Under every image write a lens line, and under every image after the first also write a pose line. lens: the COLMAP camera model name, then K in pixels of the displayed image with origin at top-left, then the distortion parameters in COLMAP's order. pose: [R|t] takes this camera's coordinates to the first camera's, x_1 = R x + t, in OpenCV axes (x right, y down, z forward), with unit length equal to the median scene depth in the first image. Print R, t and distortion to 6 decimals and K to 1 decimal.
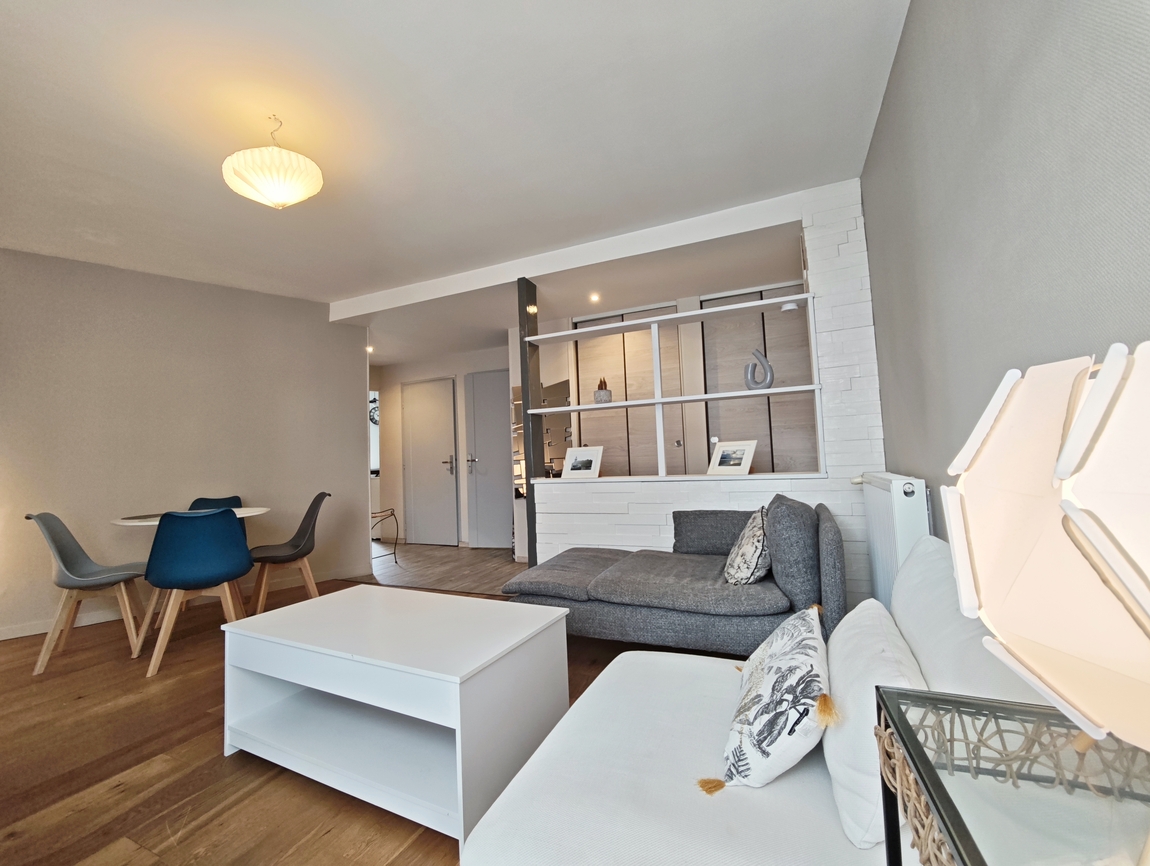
lens RADIAL K [[478.7, 0, 572.8], [0, 478.7, 427.9], [0, 0, 1]] dist [-0.010162, 0.000190]
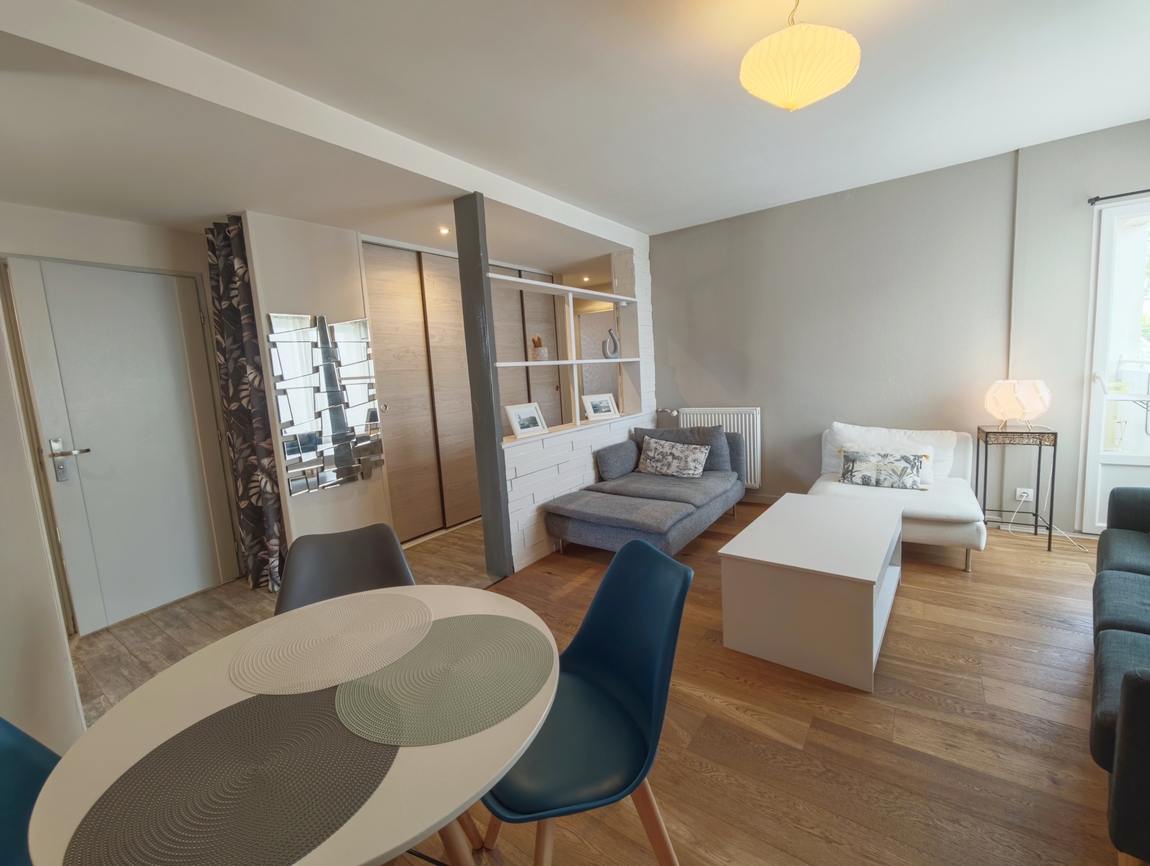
lens RADIAL K [[478.7, 0, 568.9], [0, 478.7, 429.2], [0, 0, 1]] dist [-0.010162, 0.000190]
pose [[0.213882, -0.090477, 0.972660, -0.931983], [-0.005362, 0.995578, 0.093787, -0.001100], [-0.976845, -0.025275, 0.212451, 0.723316]]
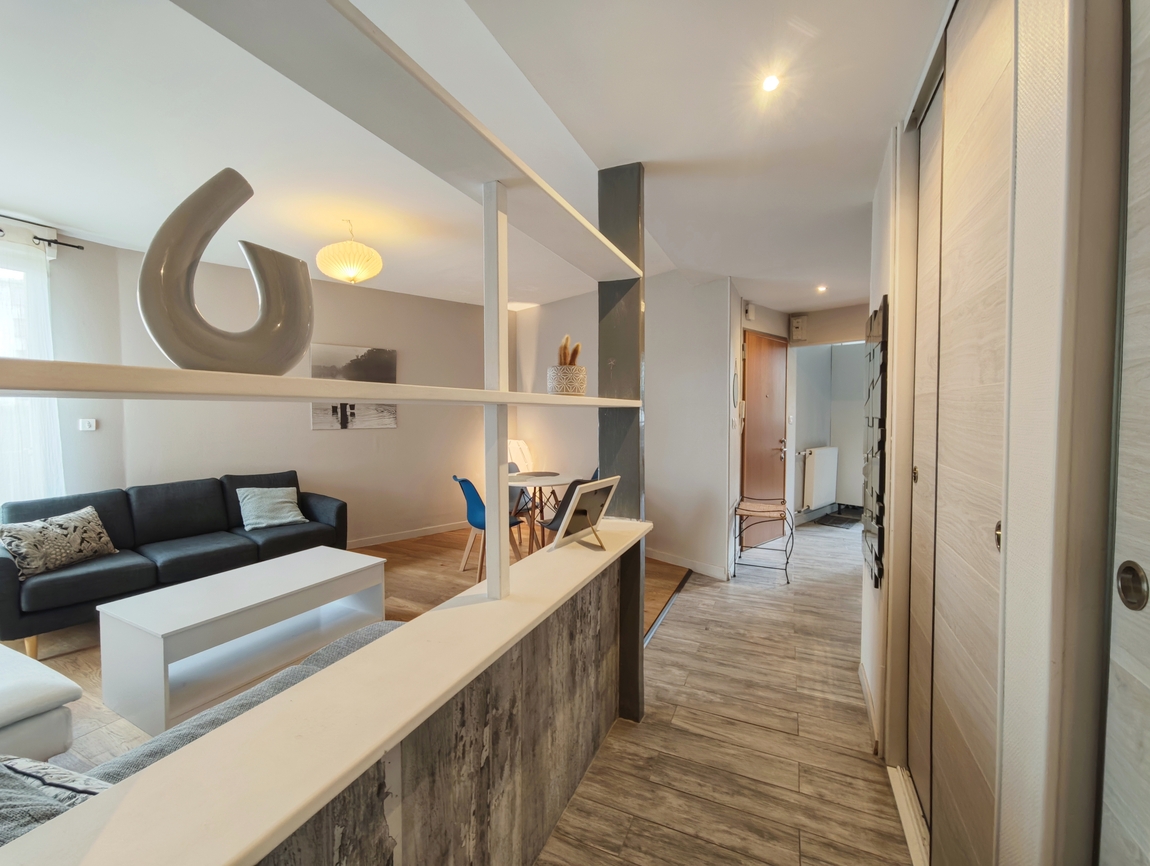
lens RADIAL K [[478.7, 0, 575.8], [0, 478.7, 429.8], [0, 0, 1]] dist [-0.010162, 0.000190]
pose [[-0.007988, 0.077265, -0.996979, 0.523810], [0.059157, 0.995301, 0.076661, -0.051296], [0.998217, -0.058366, -0.012521, 1.016372]]
